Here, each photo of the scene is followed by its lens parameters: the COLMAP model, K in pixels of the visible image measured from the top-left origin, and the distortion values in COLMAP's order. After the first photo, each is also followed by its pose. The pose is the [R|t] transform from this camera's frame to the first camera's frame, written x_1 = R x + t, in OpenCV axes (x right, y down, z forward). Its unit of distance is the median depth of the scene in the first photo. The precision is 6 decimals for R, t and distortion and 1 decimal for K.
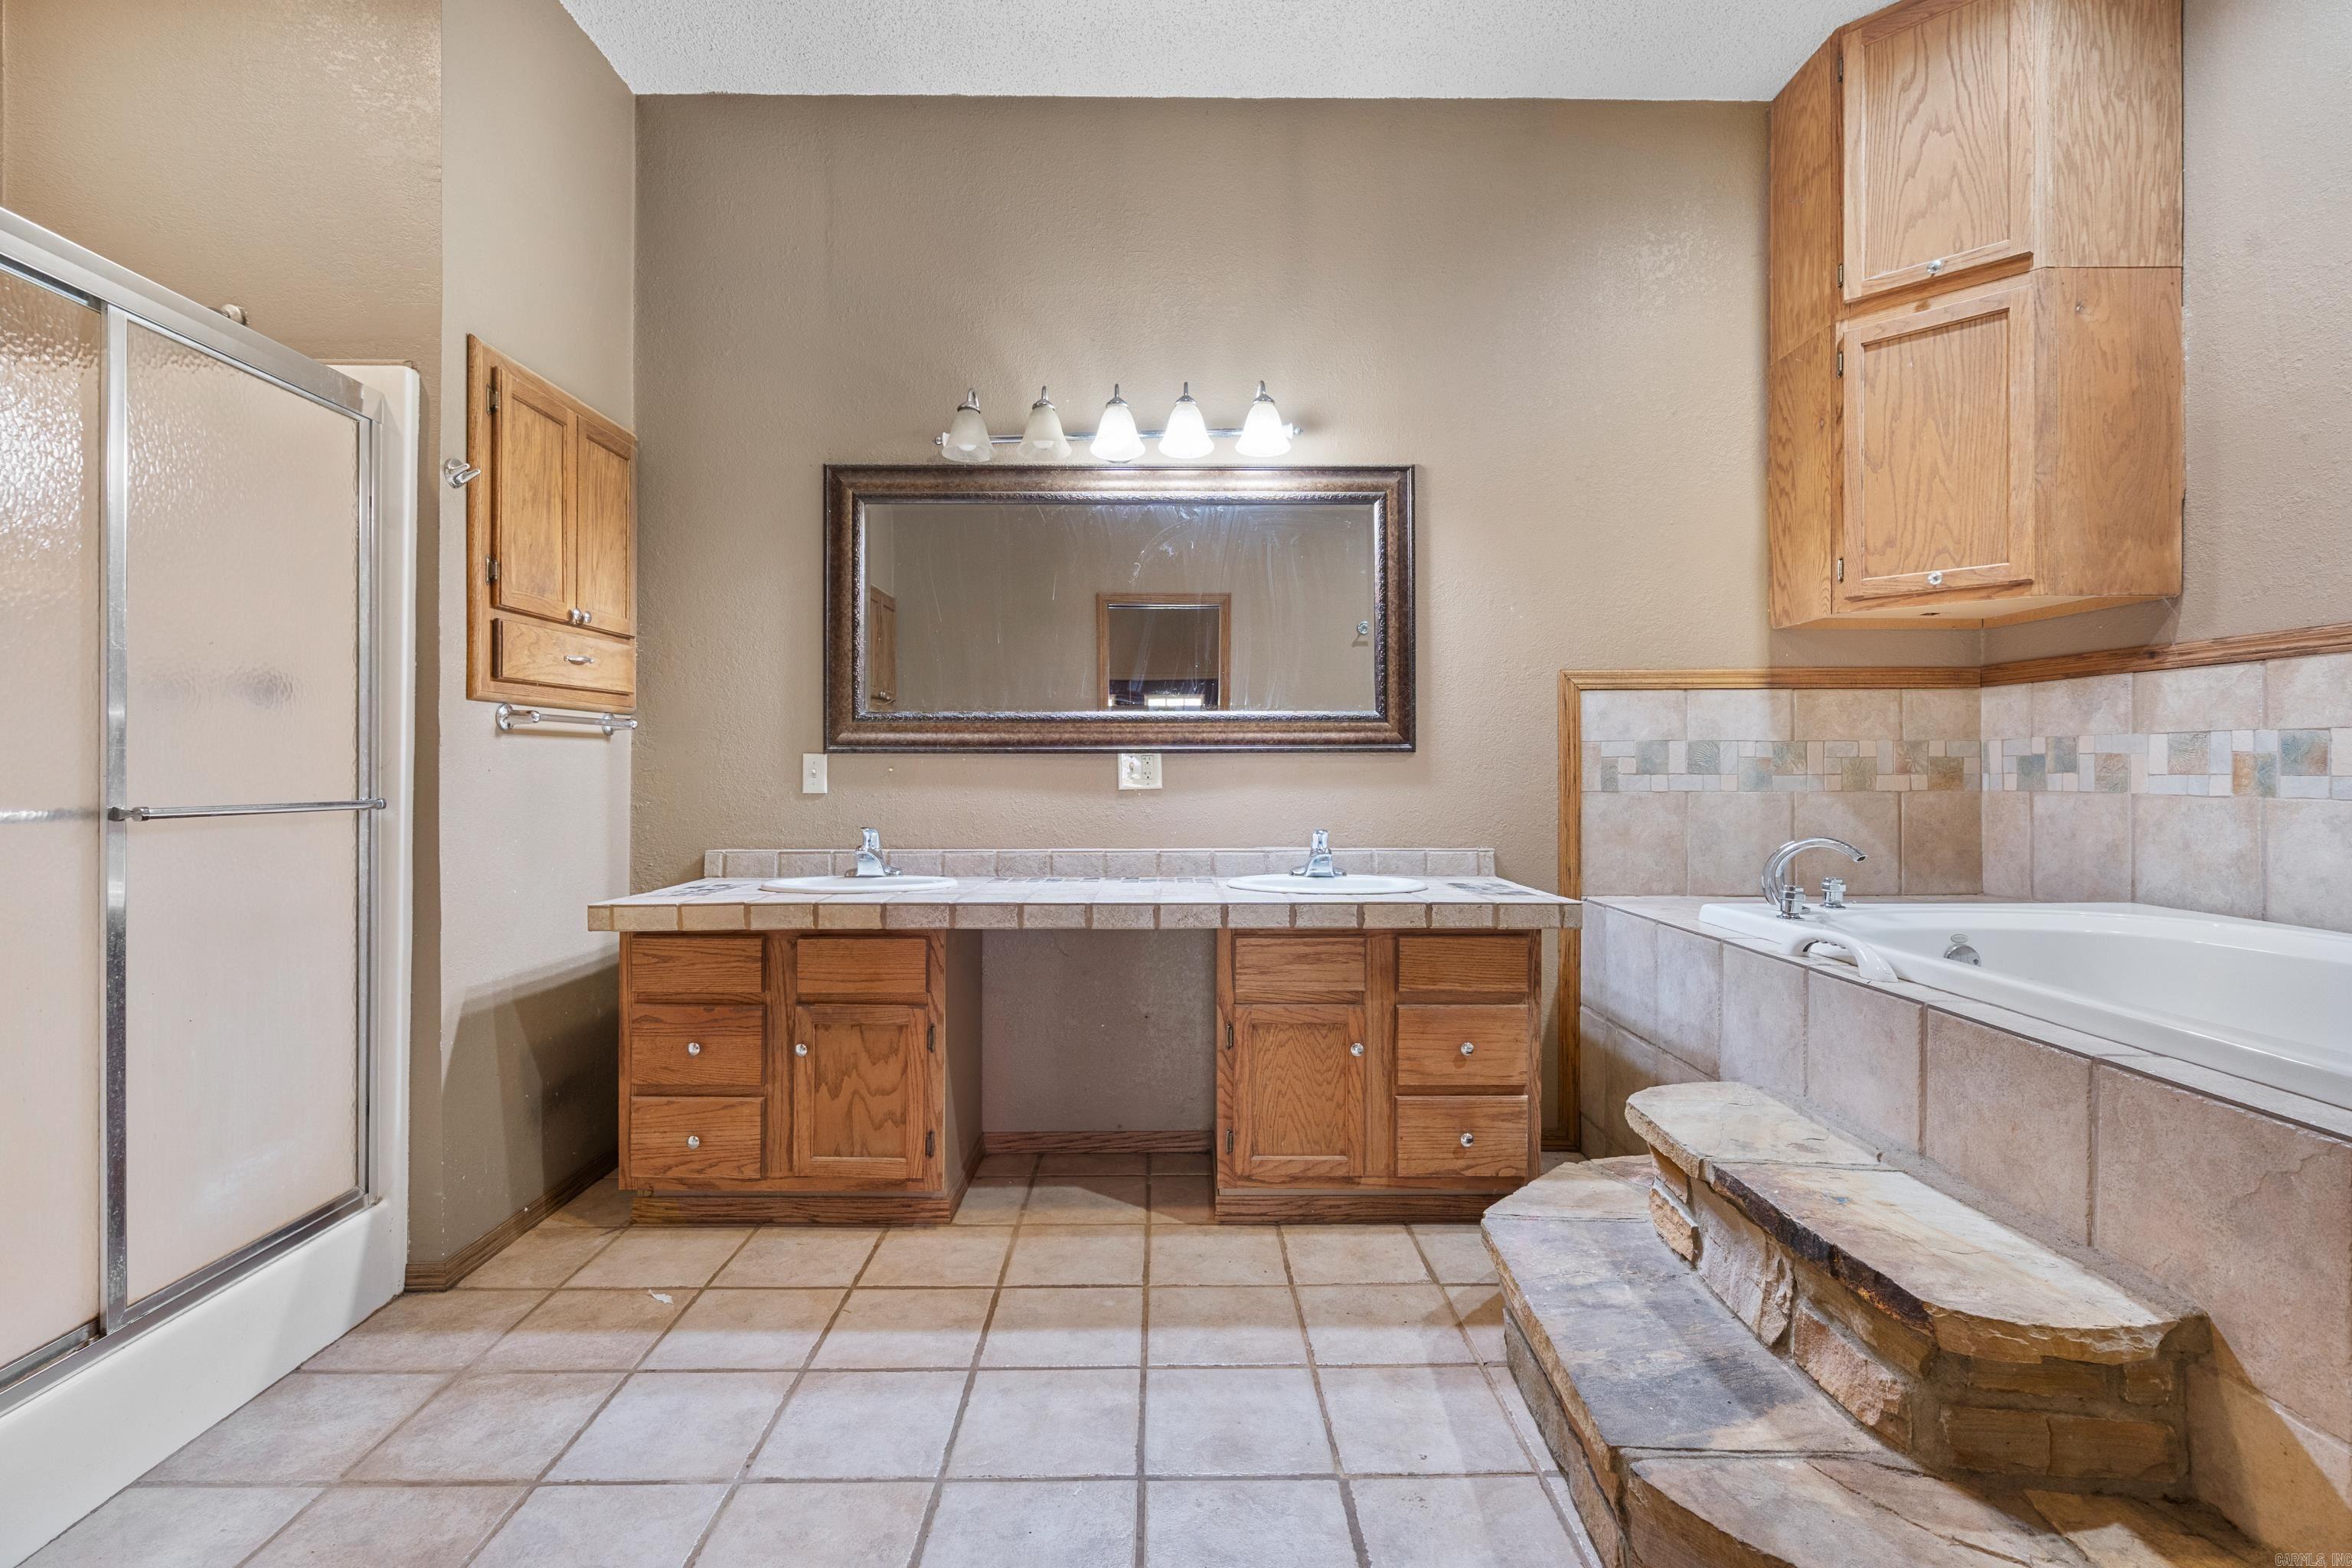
lens RADIAL K [[1096.4, 0, 1193.2], [0, 1096.4, 779.2], [0, 0, 1]] dist [-0.000839, 0.003044]
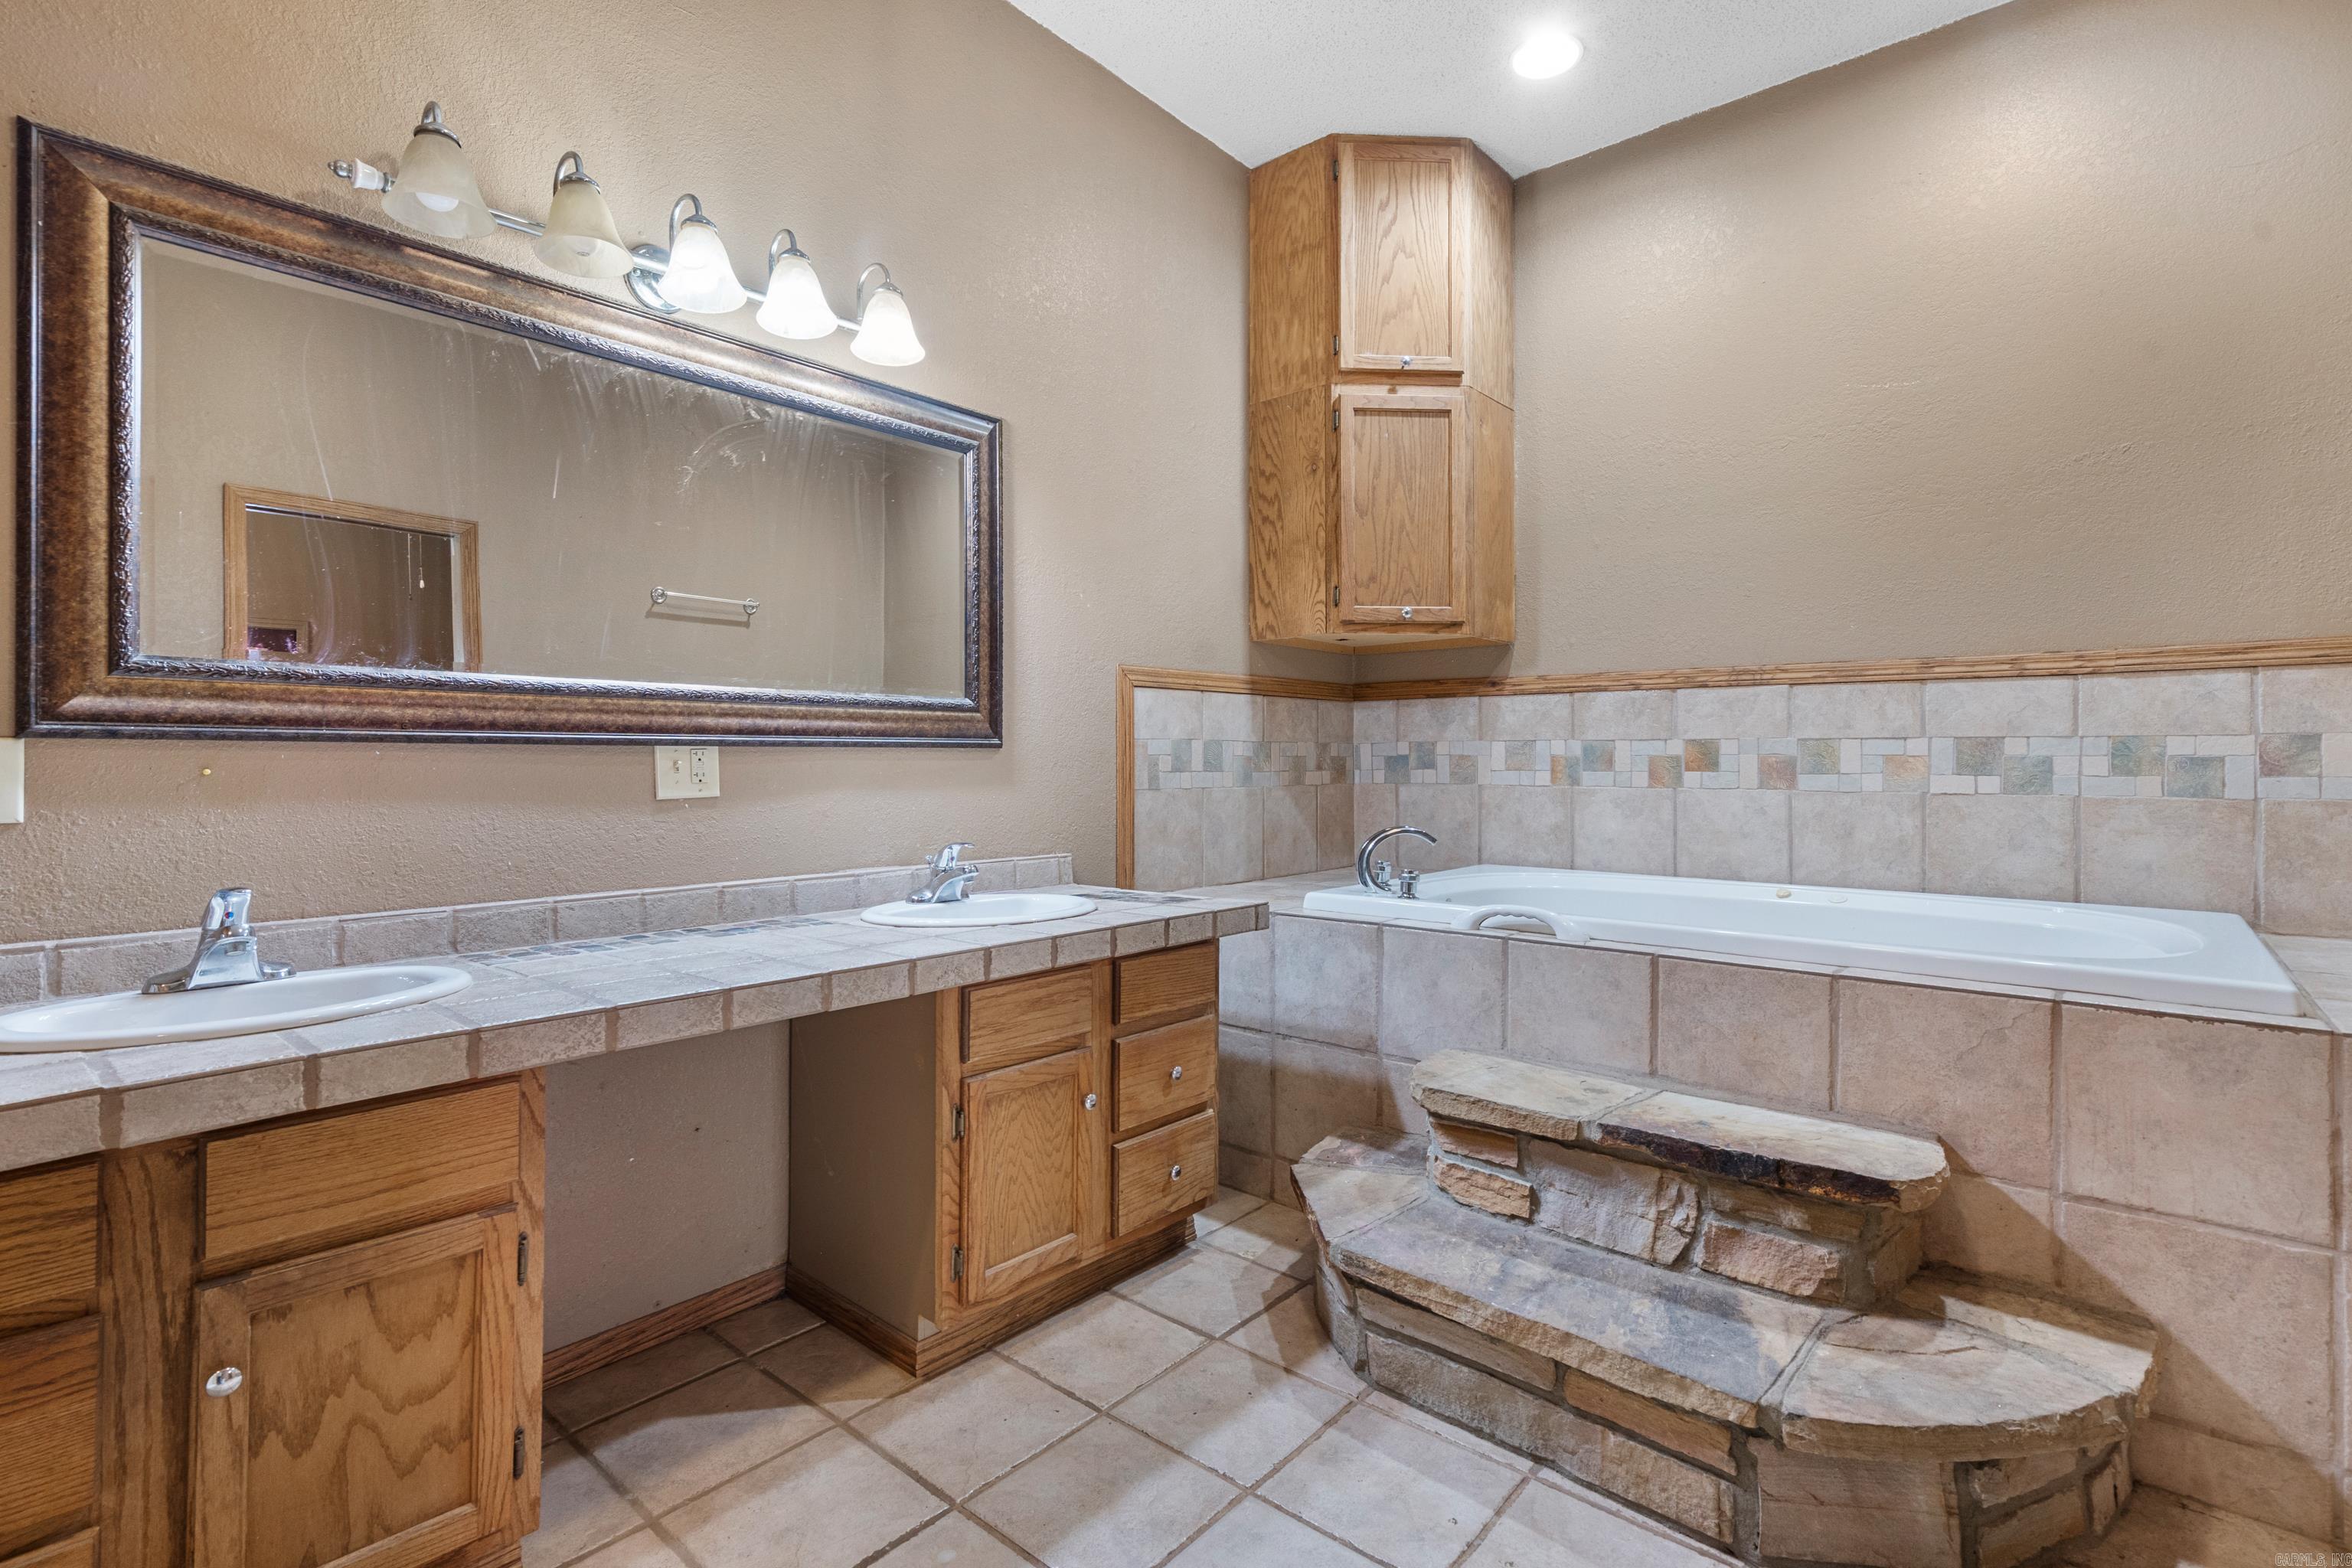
lens RADIAL K [[1096.4, 0, 1182.2], [0, 1096.4, 764.9], [0, 0, 1]] dist [-0.000839, 0.003044]
pose [[0.661586, -0.001102, 0.749869, -0.431694], [0.006533, 0.999969, -0.004294, -0.008037], [-0.749841, 0.007740, 0.661573, 0.384215]]
